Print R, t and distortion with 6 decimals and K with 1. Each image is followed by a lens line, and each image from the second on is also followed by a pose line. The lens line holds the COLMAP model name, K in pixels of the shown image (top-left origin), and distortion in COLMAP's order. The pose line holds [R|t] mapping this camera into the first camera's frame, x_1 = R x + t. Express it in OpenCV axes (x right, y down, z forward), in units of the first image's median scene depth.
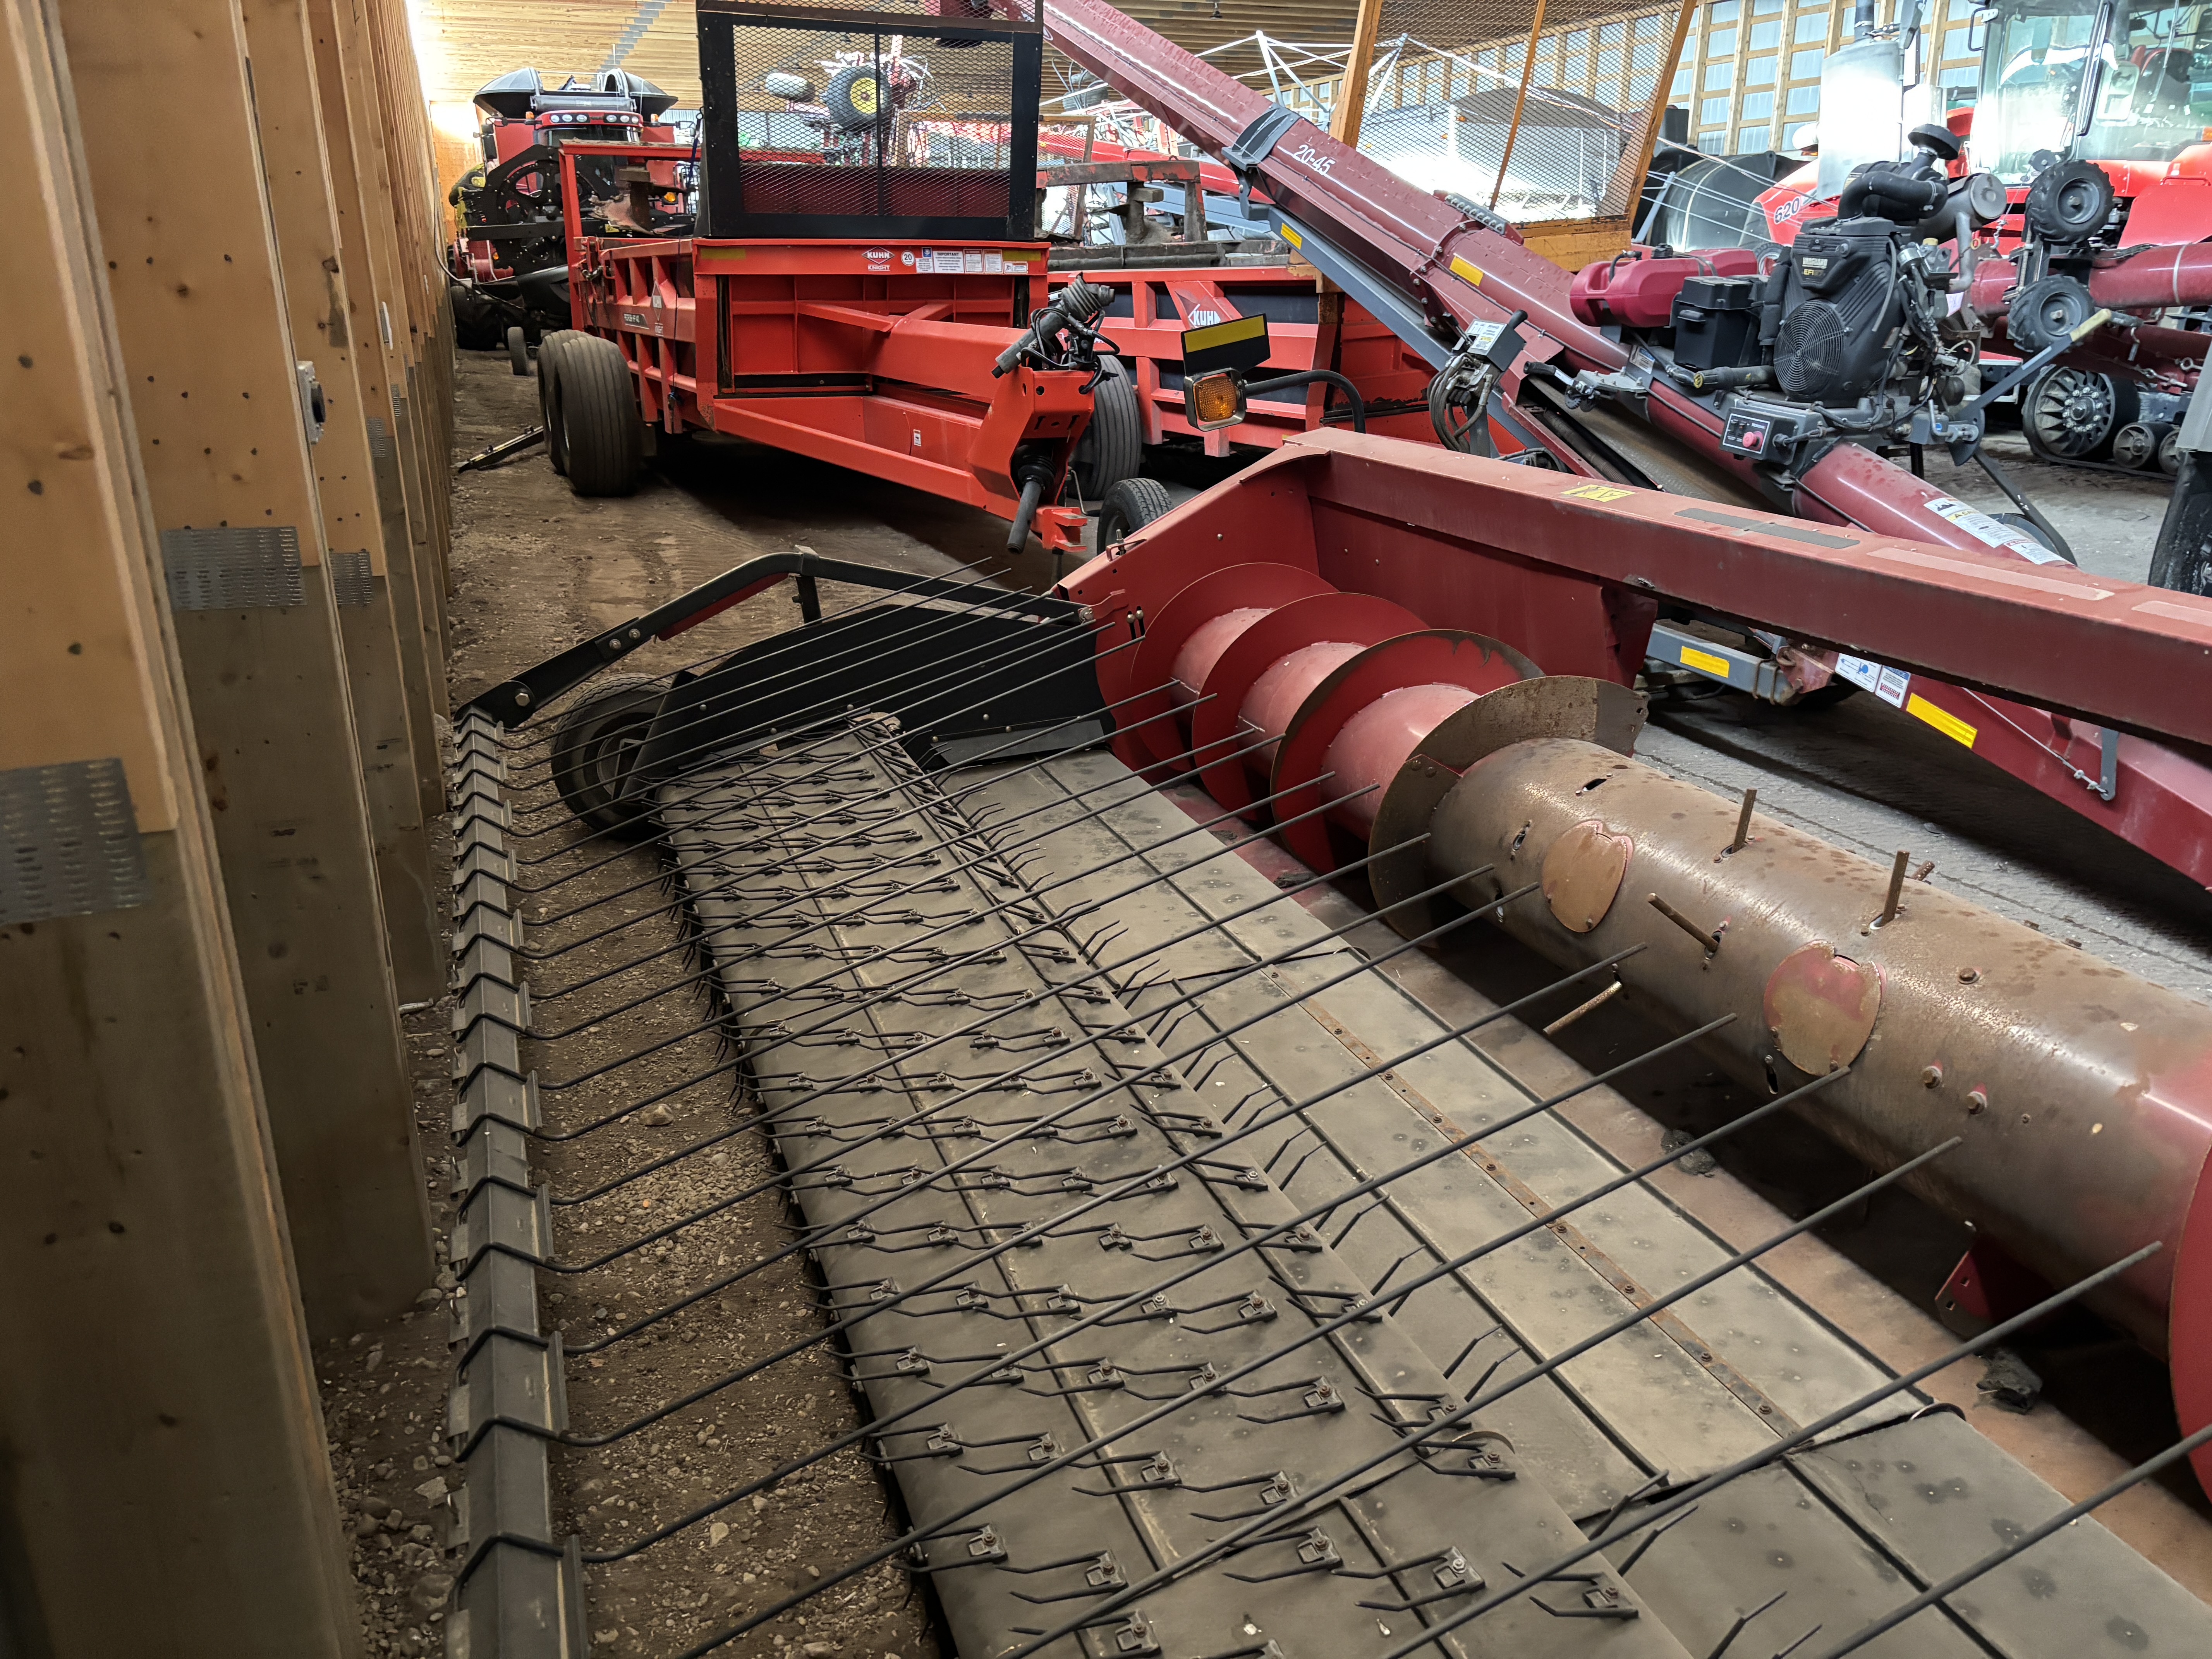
lens RADIAL K [[1674.4, 0, 1098.9], [0, 1674.4, 832.5], [0, 0, 1]] dist [0.025475, -0.026686]
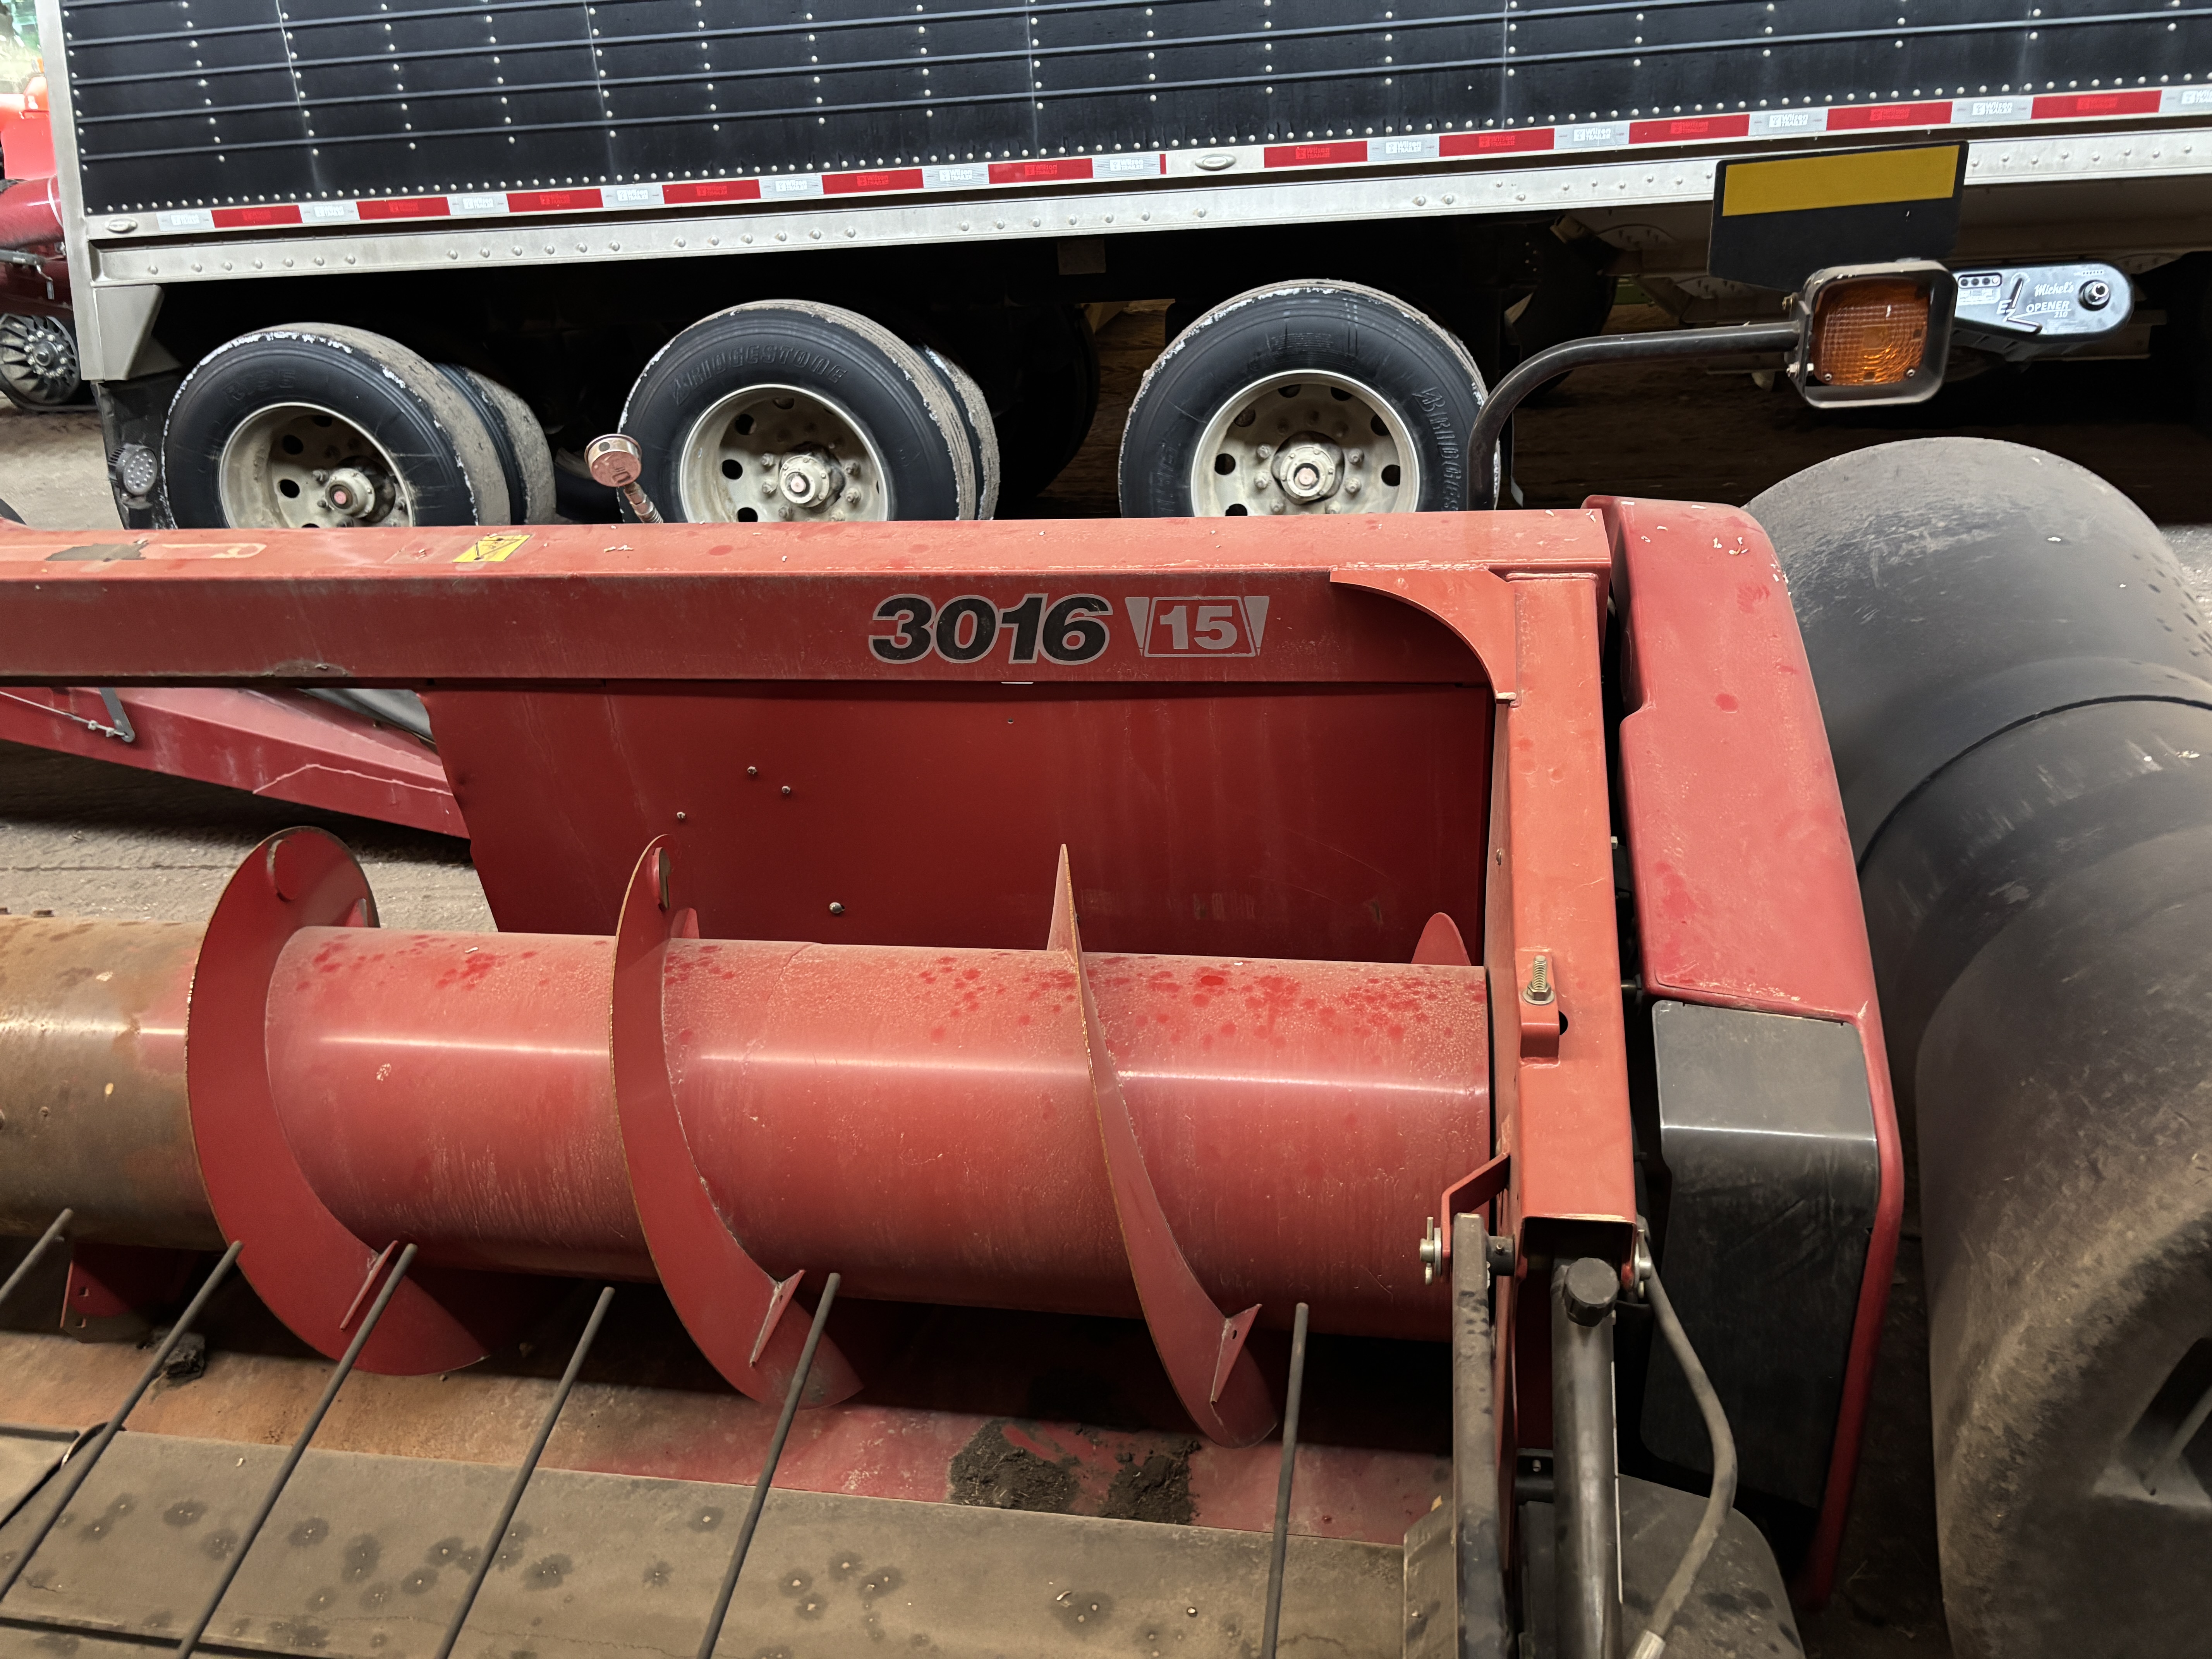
lens RADIAL K [[1681.9, 0, 1109.3], [0, 1681.9, 817.9], [0, 0, 1]] dist [0.057597, -0.083709]
pose [[0.500275, -0.347714, 0.792982, 0.056788], [0.330086, 0.923252, 0.196592, 0.010709], [-0.800480, 0.163402, 0.576655, -0.014541]]
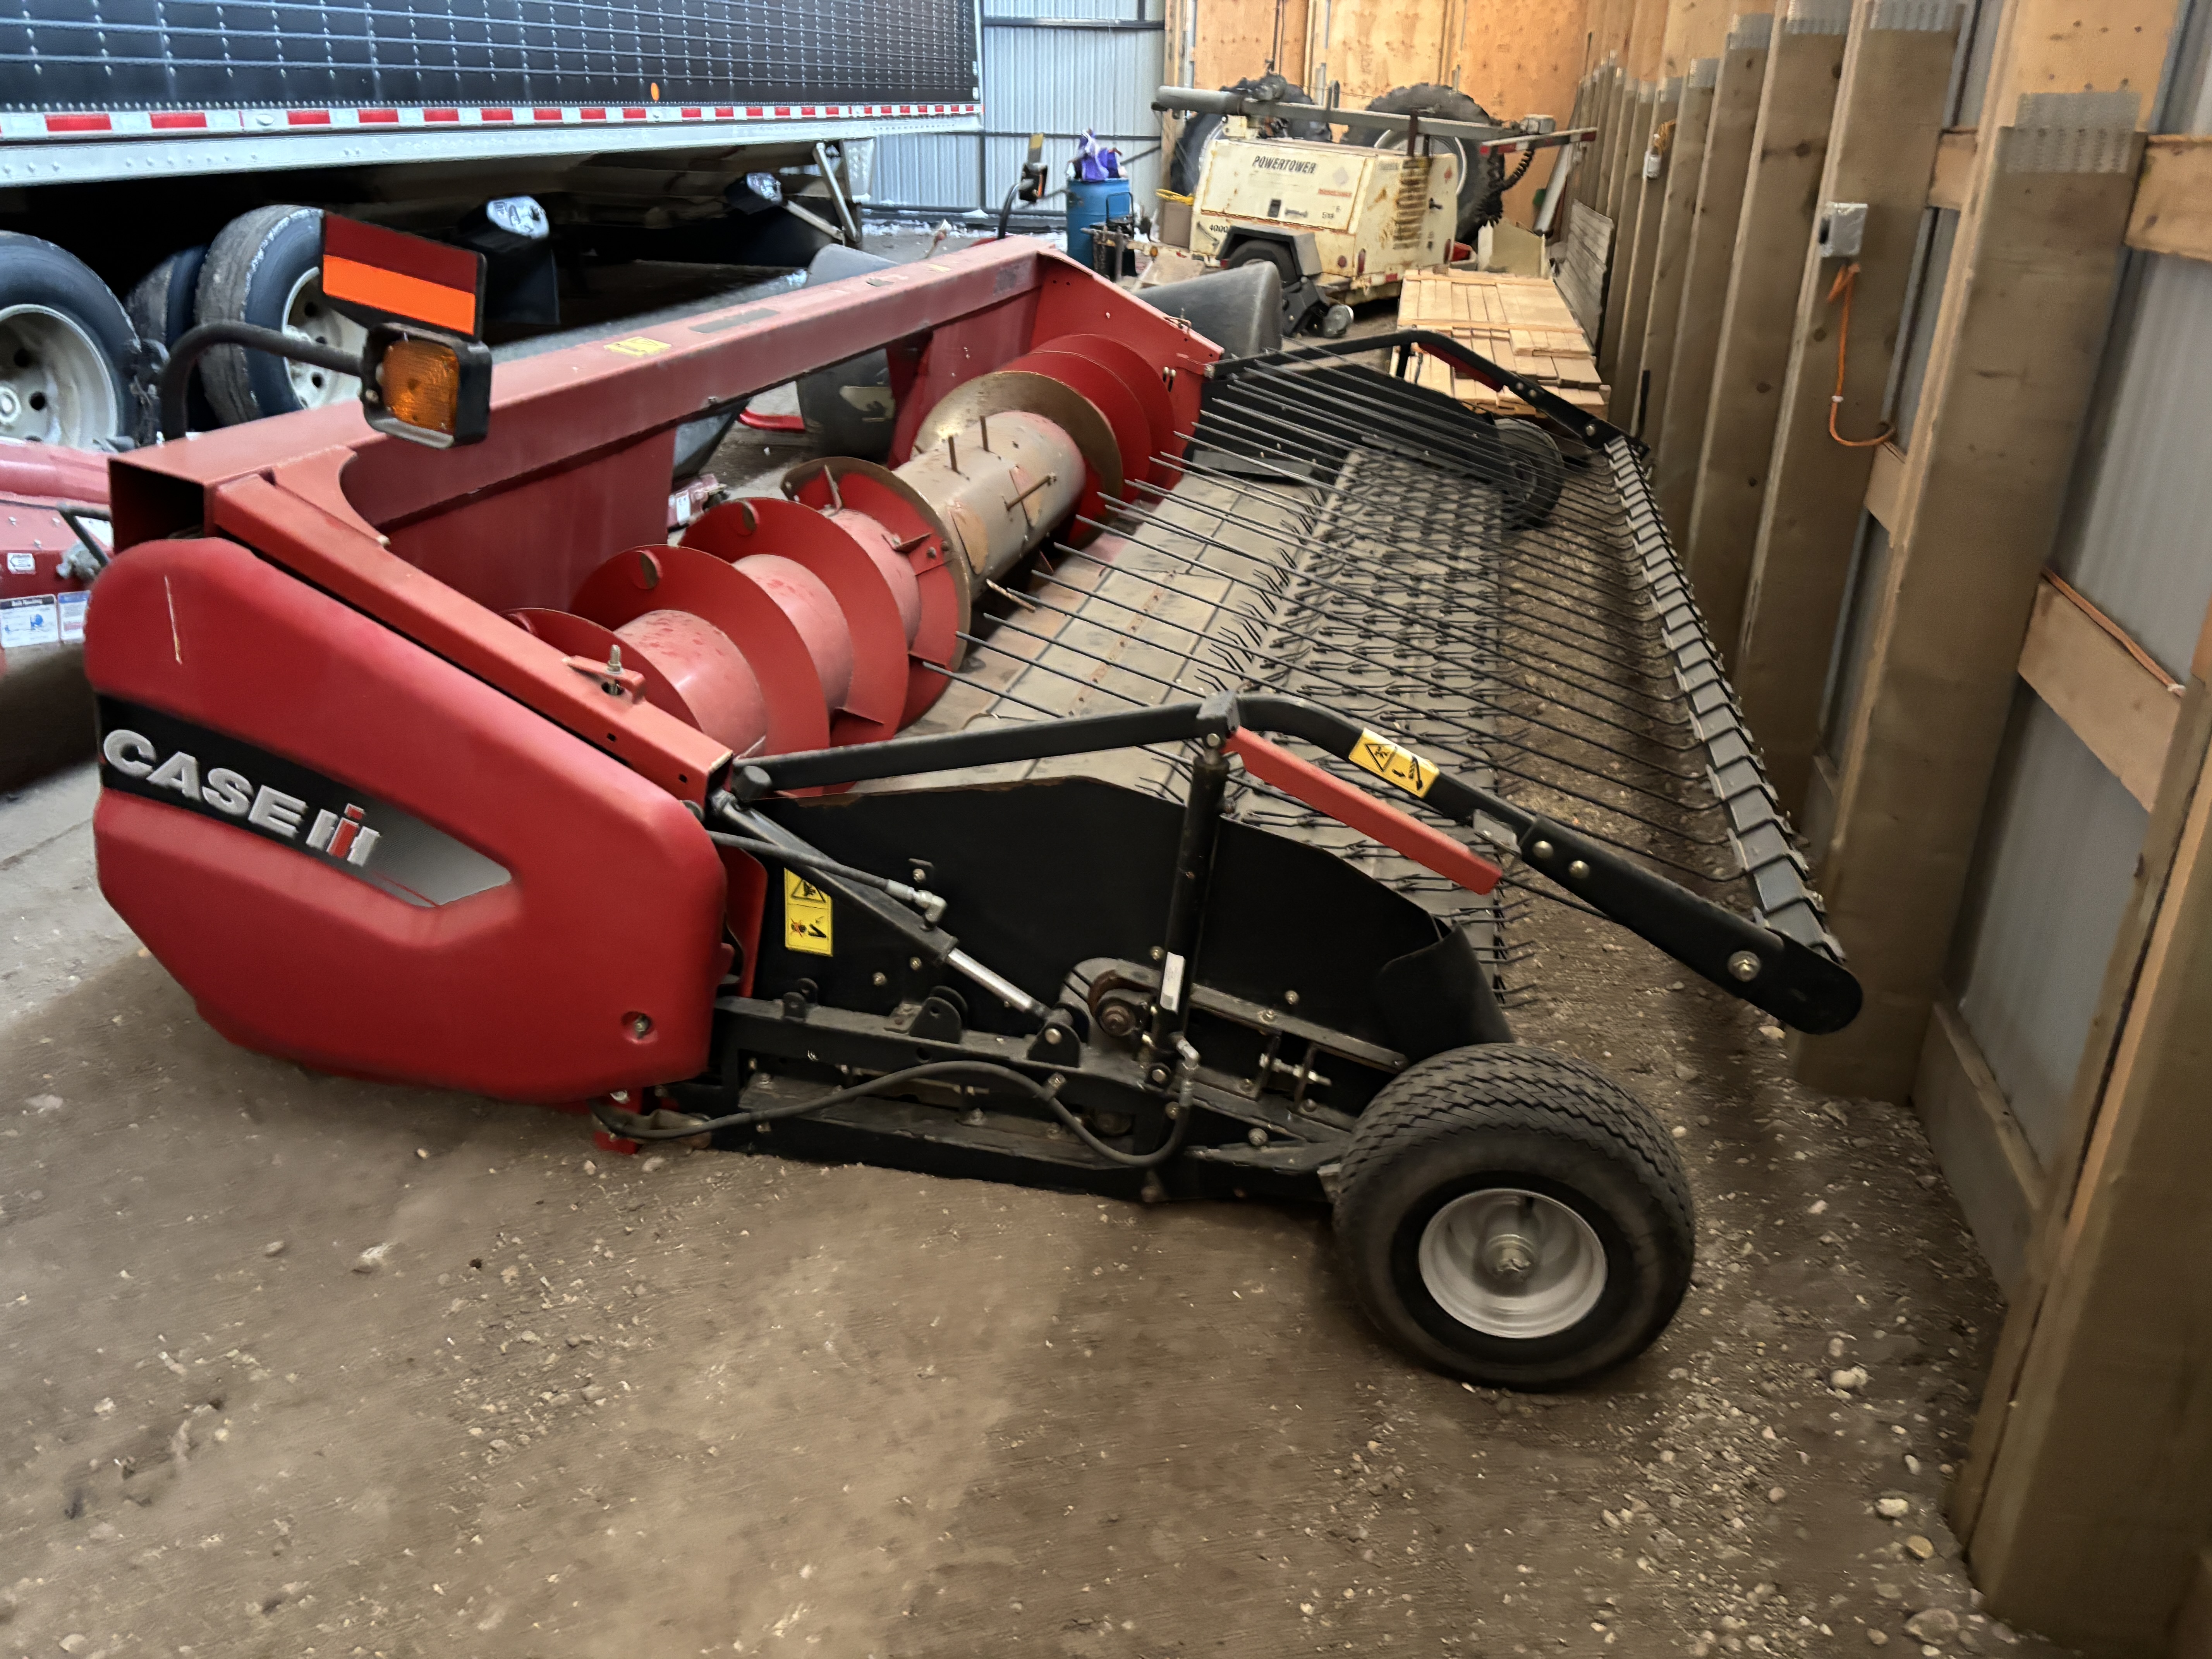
lens RADIAL K [[1674.4, 0, 1086.8], [0, 1674.4, 825.2], [0, 0, 1]] dist [0.048109, -0.056805]
pose [[-0.839583, -0.211831, 0.500228, -0.299614], [0.174831, 0.766479, 0.618017, -0.340961], [-0.514329, 0.606332, -0.606488, 1.038407]]
